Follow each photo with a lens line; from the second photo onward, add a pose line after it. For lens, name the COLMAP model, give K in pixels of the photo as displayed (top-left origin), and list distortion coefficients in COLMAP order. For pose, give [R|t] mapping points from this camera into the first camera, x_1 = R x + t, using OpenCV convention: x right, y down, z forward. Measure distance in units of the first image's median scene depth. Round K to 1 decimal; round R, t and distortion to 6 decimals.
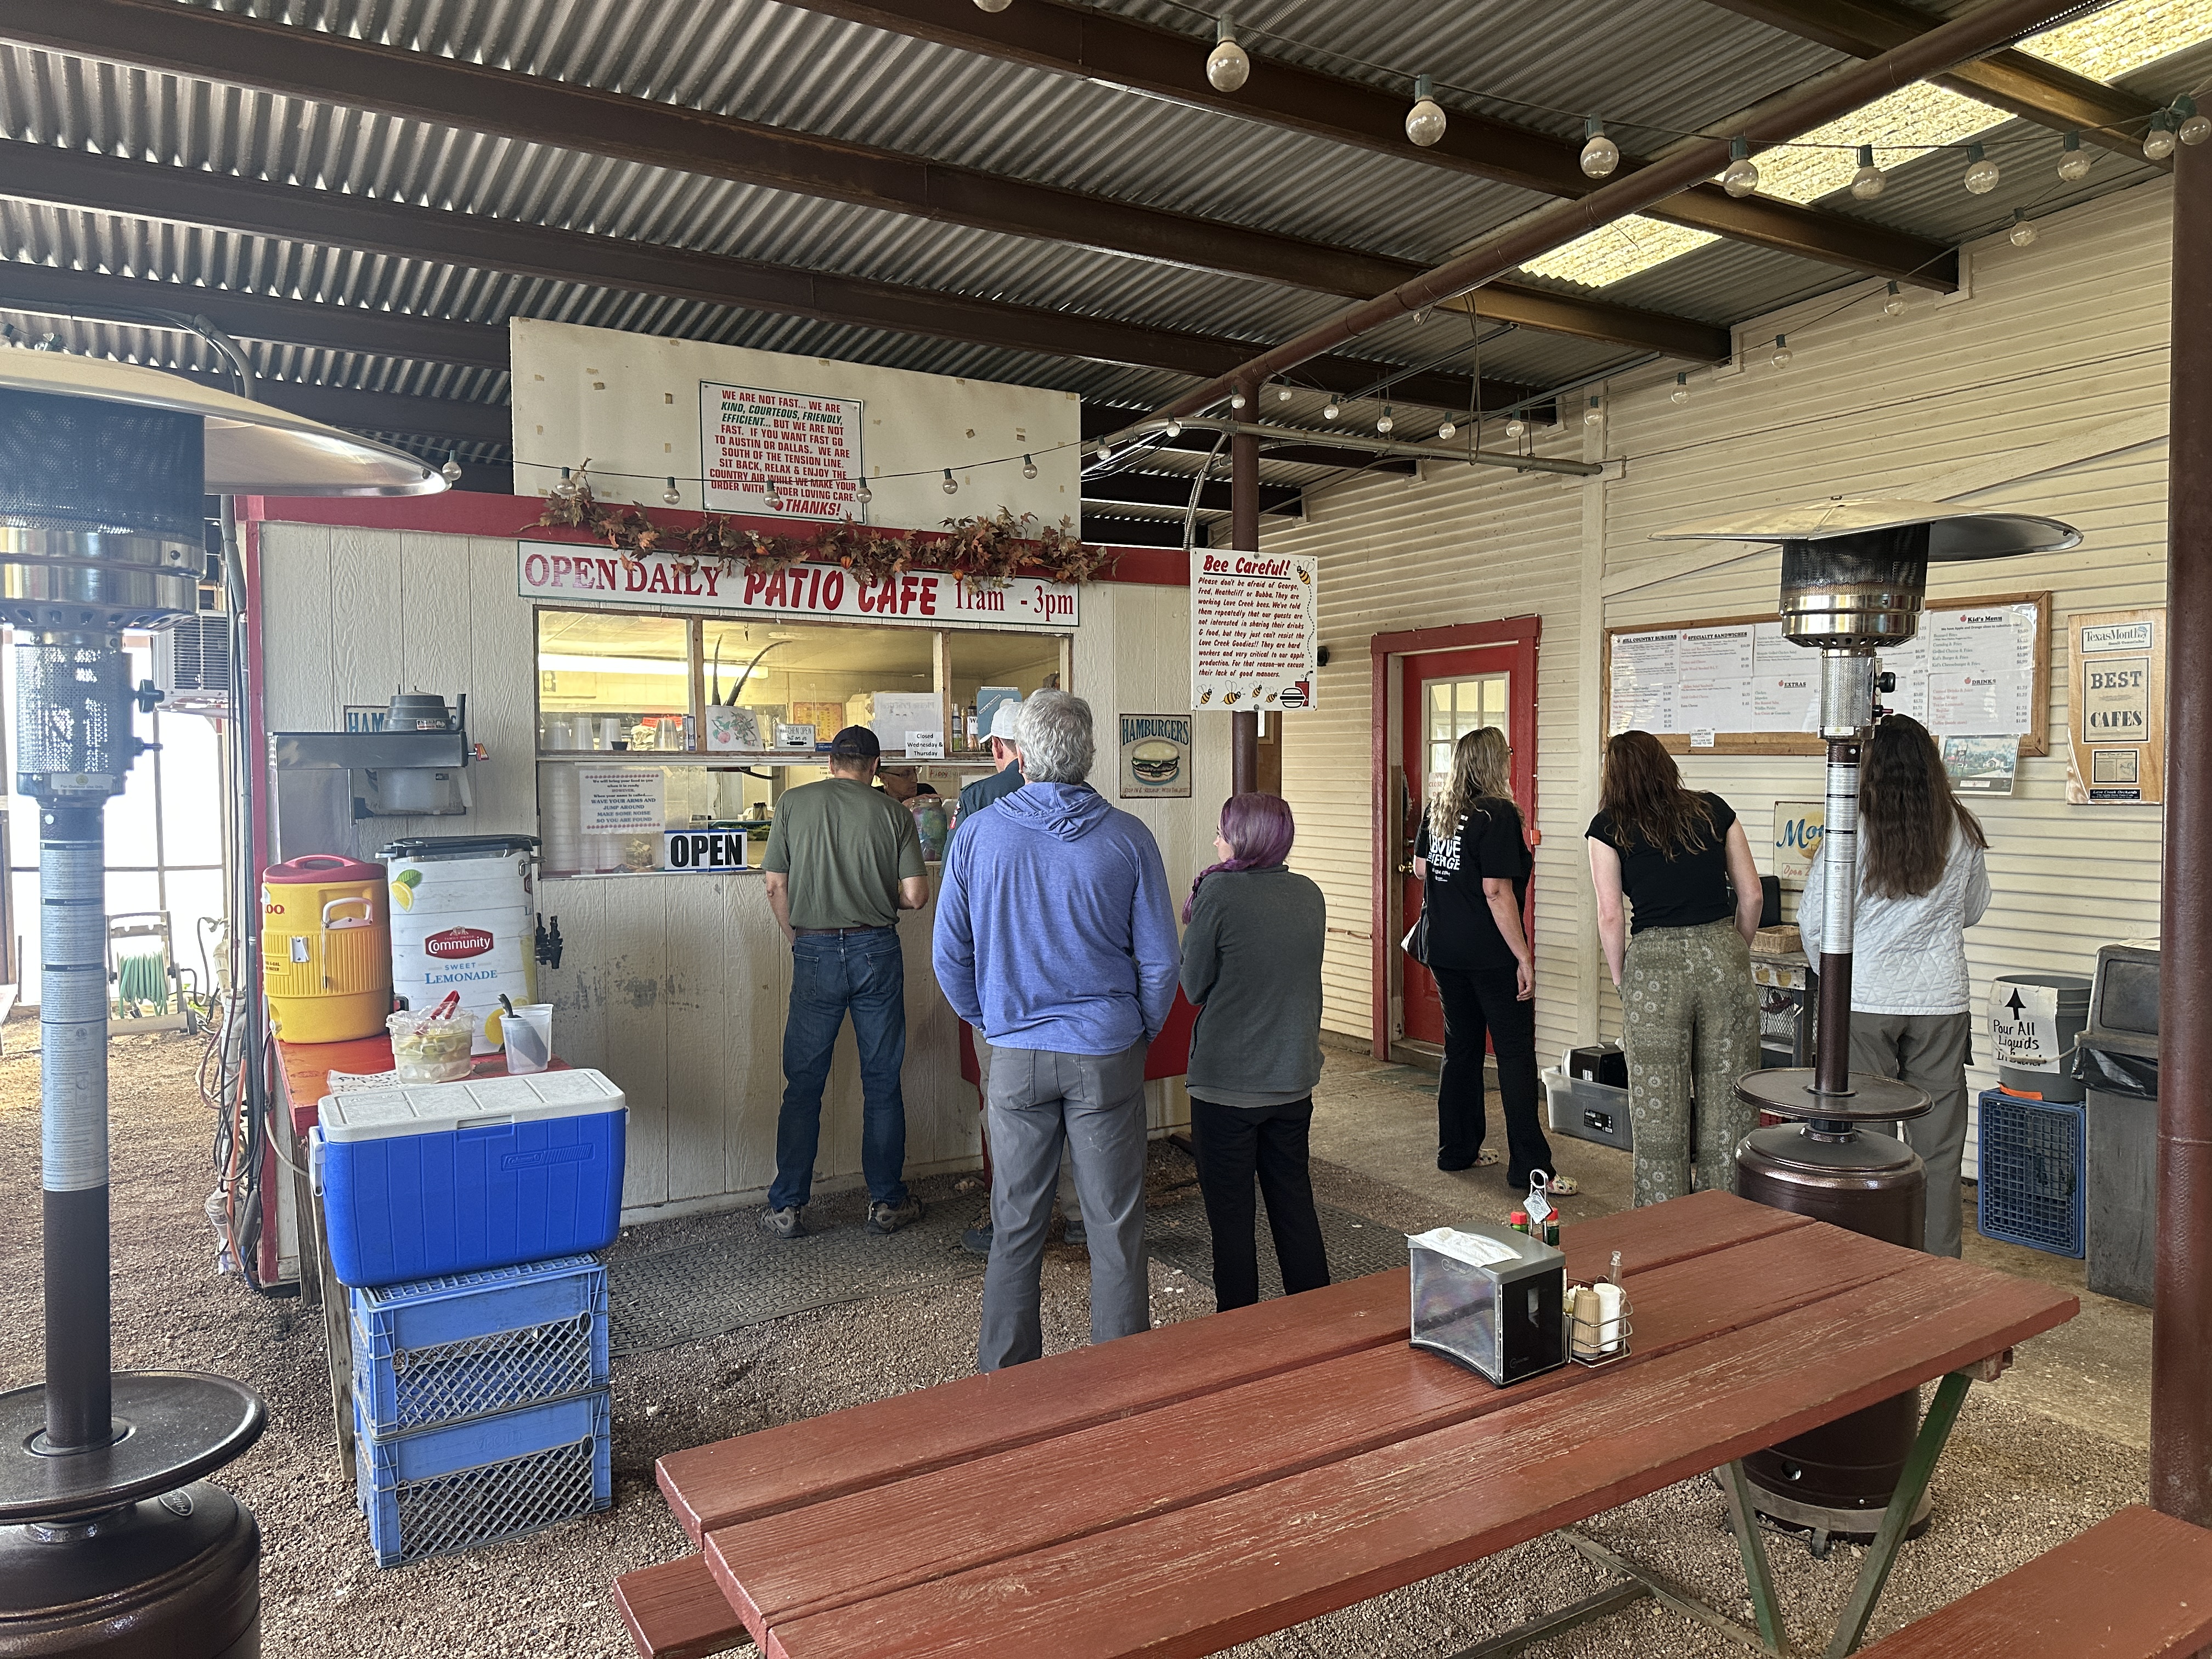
lens RADIAL K [[1542.0, 0, 1145.3], [0, 1542.0, 826.8], [0, 0, 1]] dist [0.127621, -0.234062]
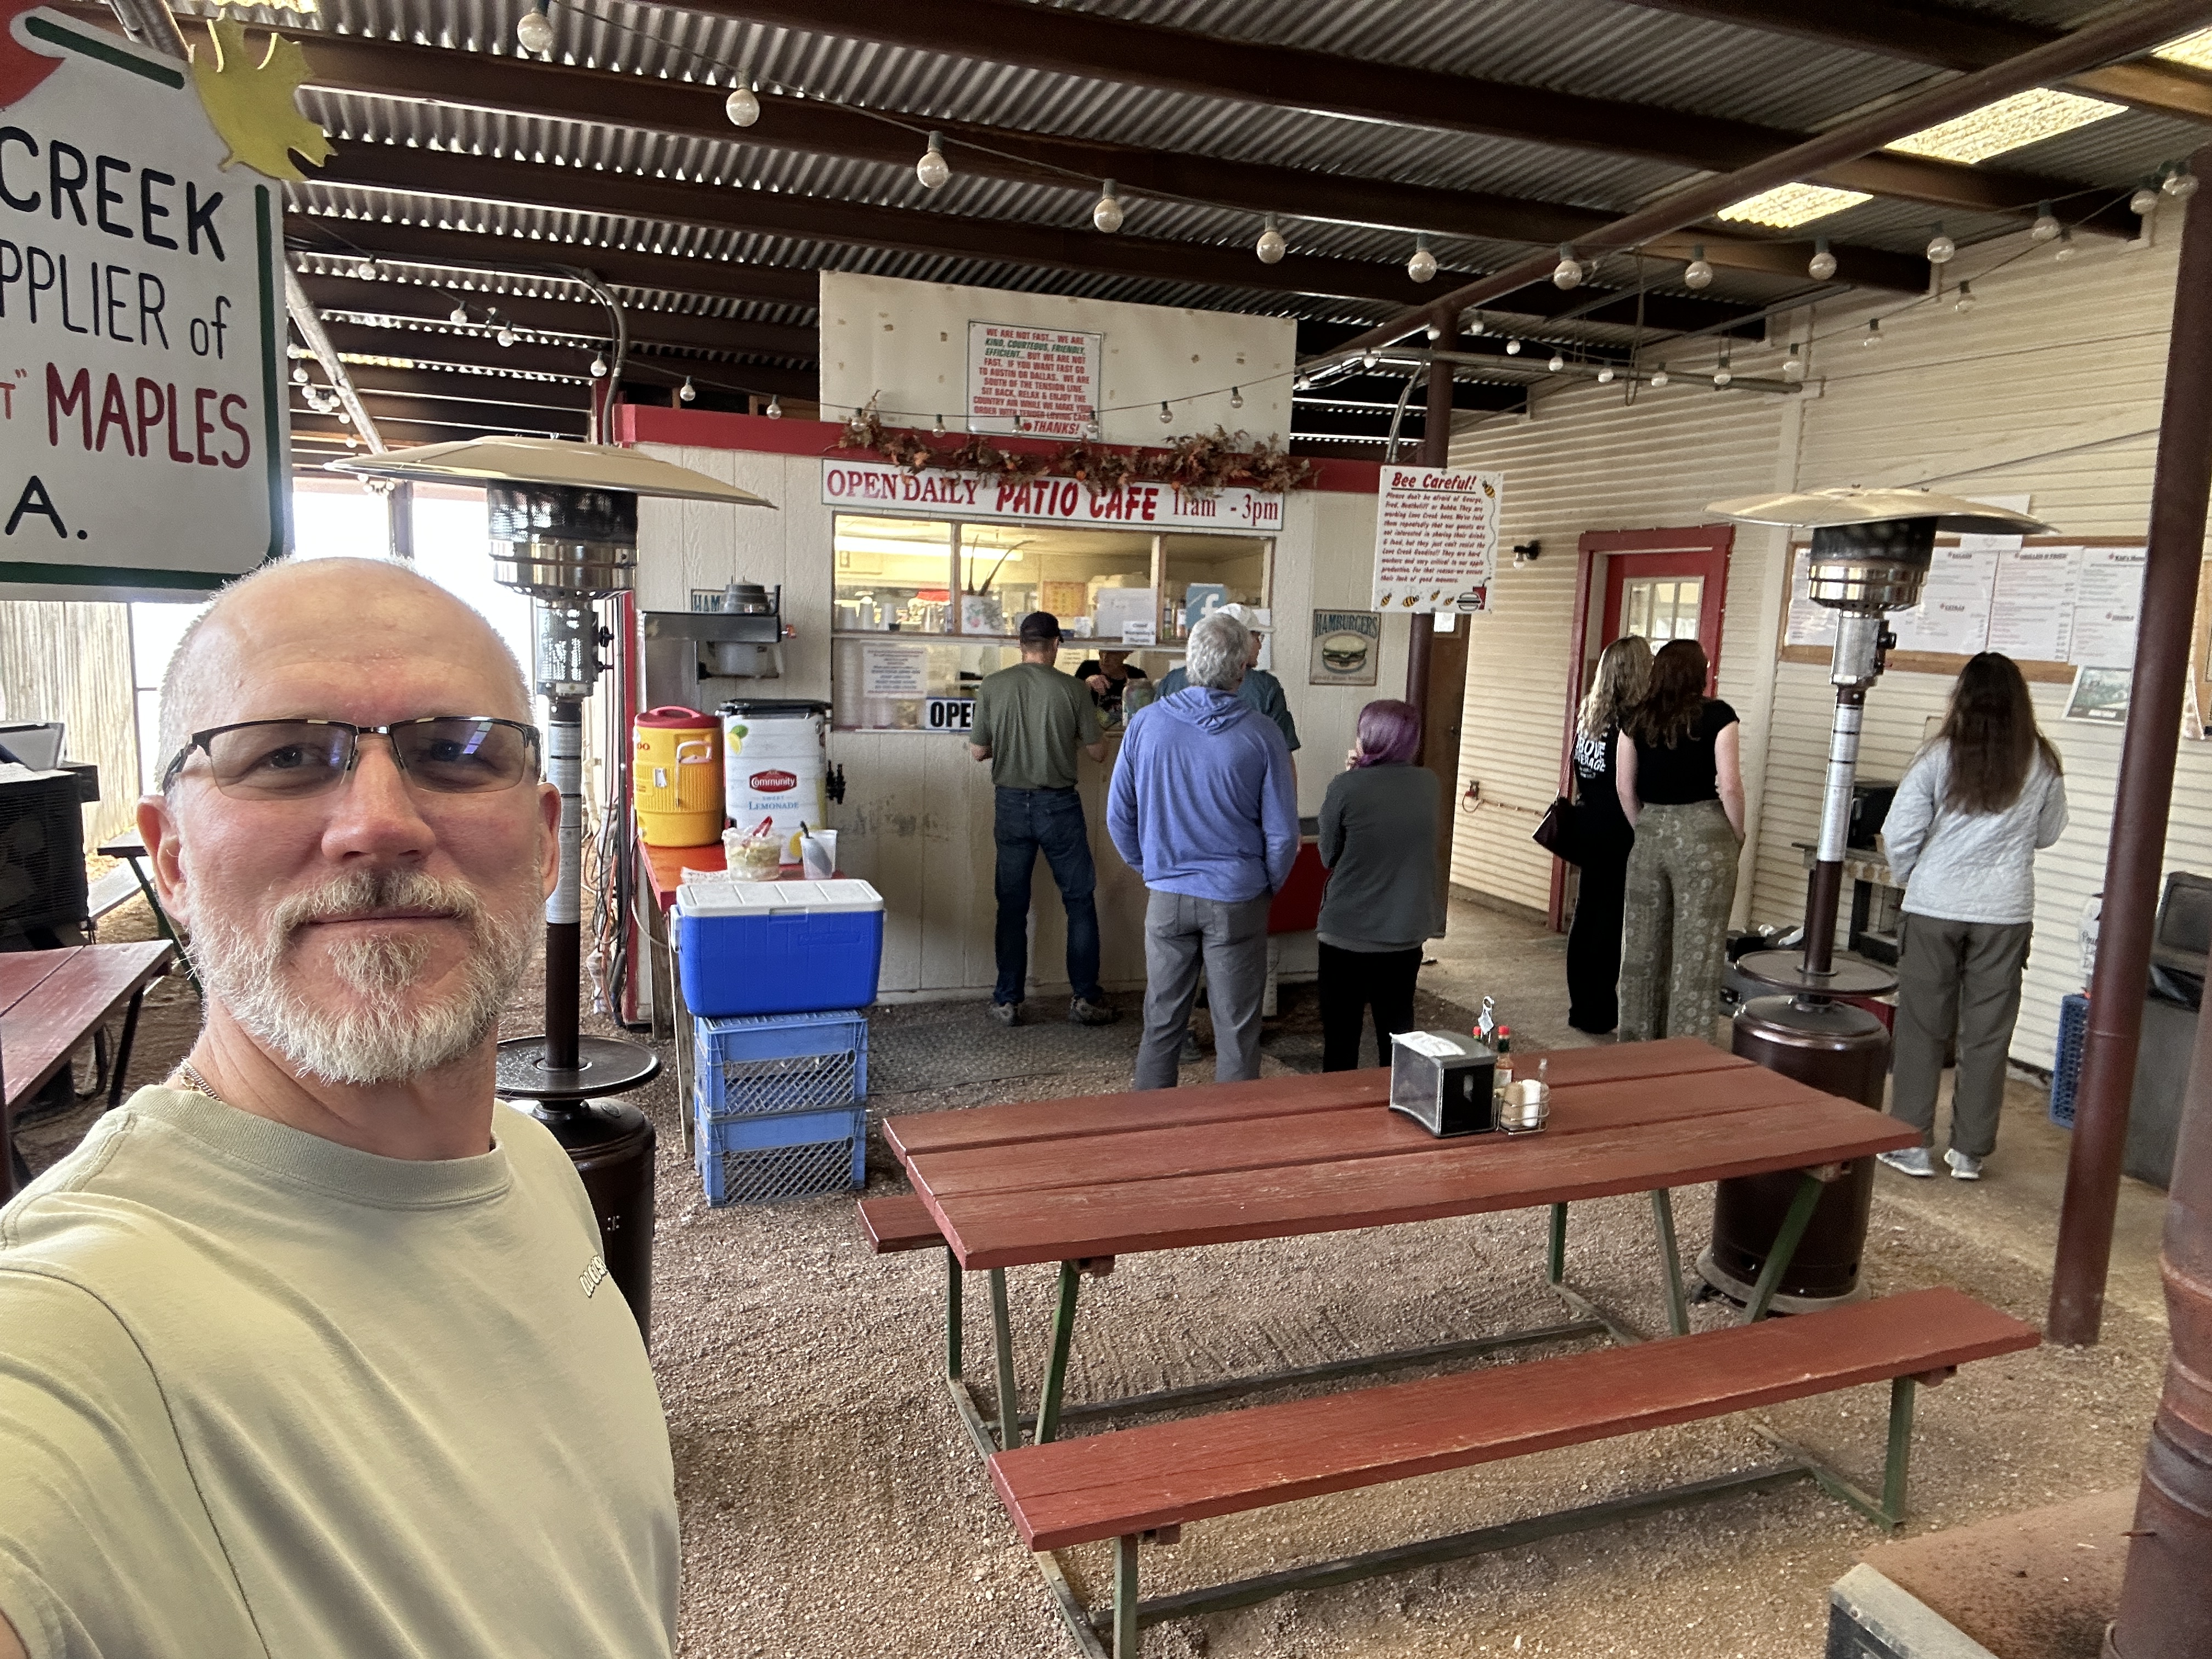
lens RADIAL K [[1542.7, 0, 1115.6], [0, 1542.7, 832.1], [0, 0, 1]] dist [0.063275, -0.095958]
pose [[0.980525, 0.067460, -0.184447, 0.074551], [-0.048960, 0.993467, 0.103080, -0.025019], [0.190195, -0.092042, 0.977422, -0.185321]]
